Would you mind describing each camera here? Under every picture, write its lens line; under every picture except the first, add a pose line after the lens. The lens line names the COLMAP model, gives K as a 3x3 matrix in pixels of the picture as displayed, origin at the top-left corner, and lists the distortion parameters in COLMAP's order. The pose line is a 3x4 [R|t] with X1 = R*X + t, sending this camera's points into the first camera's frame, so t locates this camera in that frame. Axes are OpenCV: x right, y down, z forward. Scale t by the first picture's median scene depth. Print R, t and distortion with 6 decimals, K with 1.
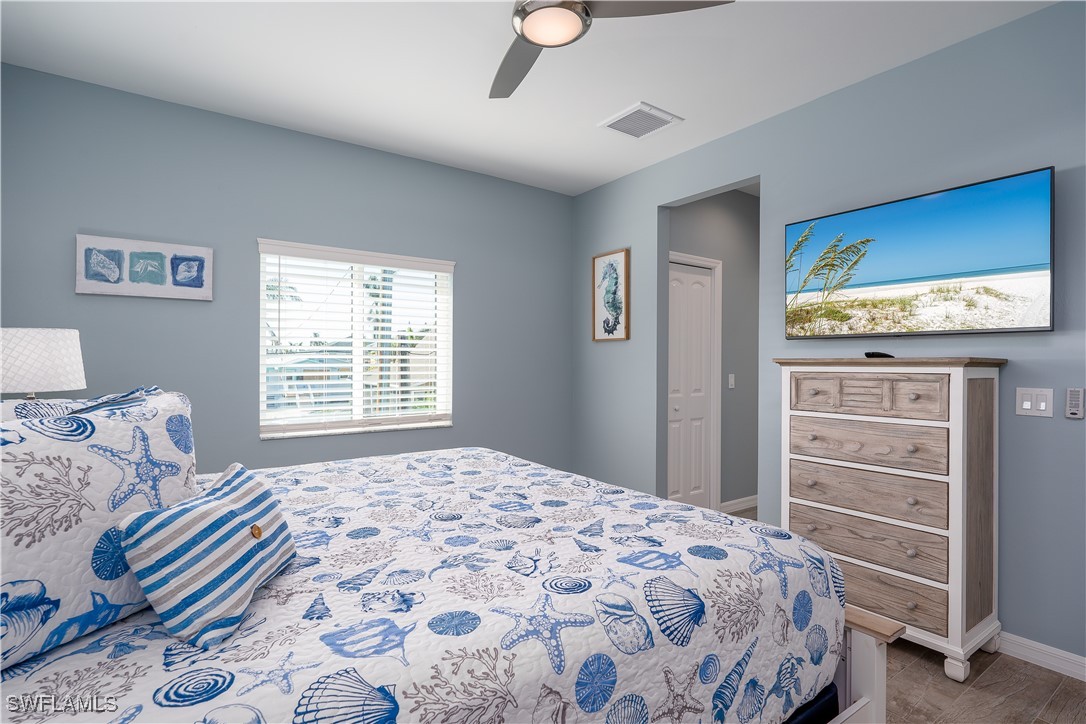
lens RADIAL K [[548.1, 0, 547.4], [0, 548.1, 355.3], [0, 0, 1]] dist [-0.002776, 0.000013]
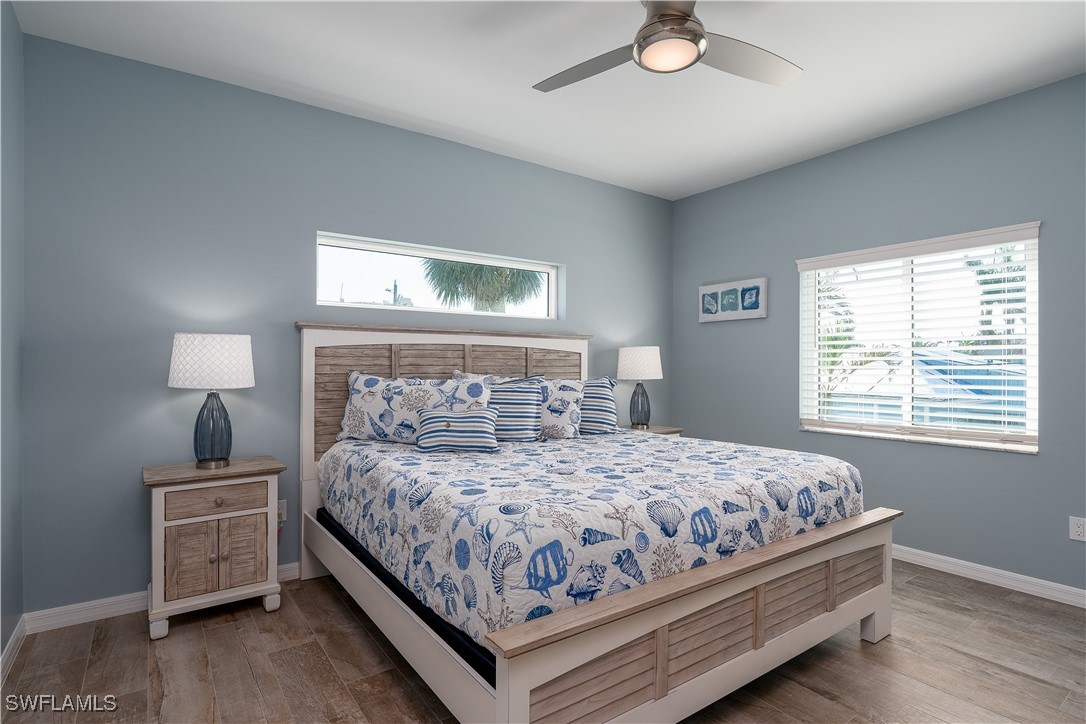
lens RADIAL K [[548.1, 0, 546.5], [0, 548.1, 364.8], [0, 0, 1]] dist [-0.002776, 0.000013]
pose [[0.003231, -0.005514, -0.999980, 0.748431], [0.010679, 0.999928, -0.005480, 0.015725], [0.999938, -0.010661, 0.003290, 0.512867]]
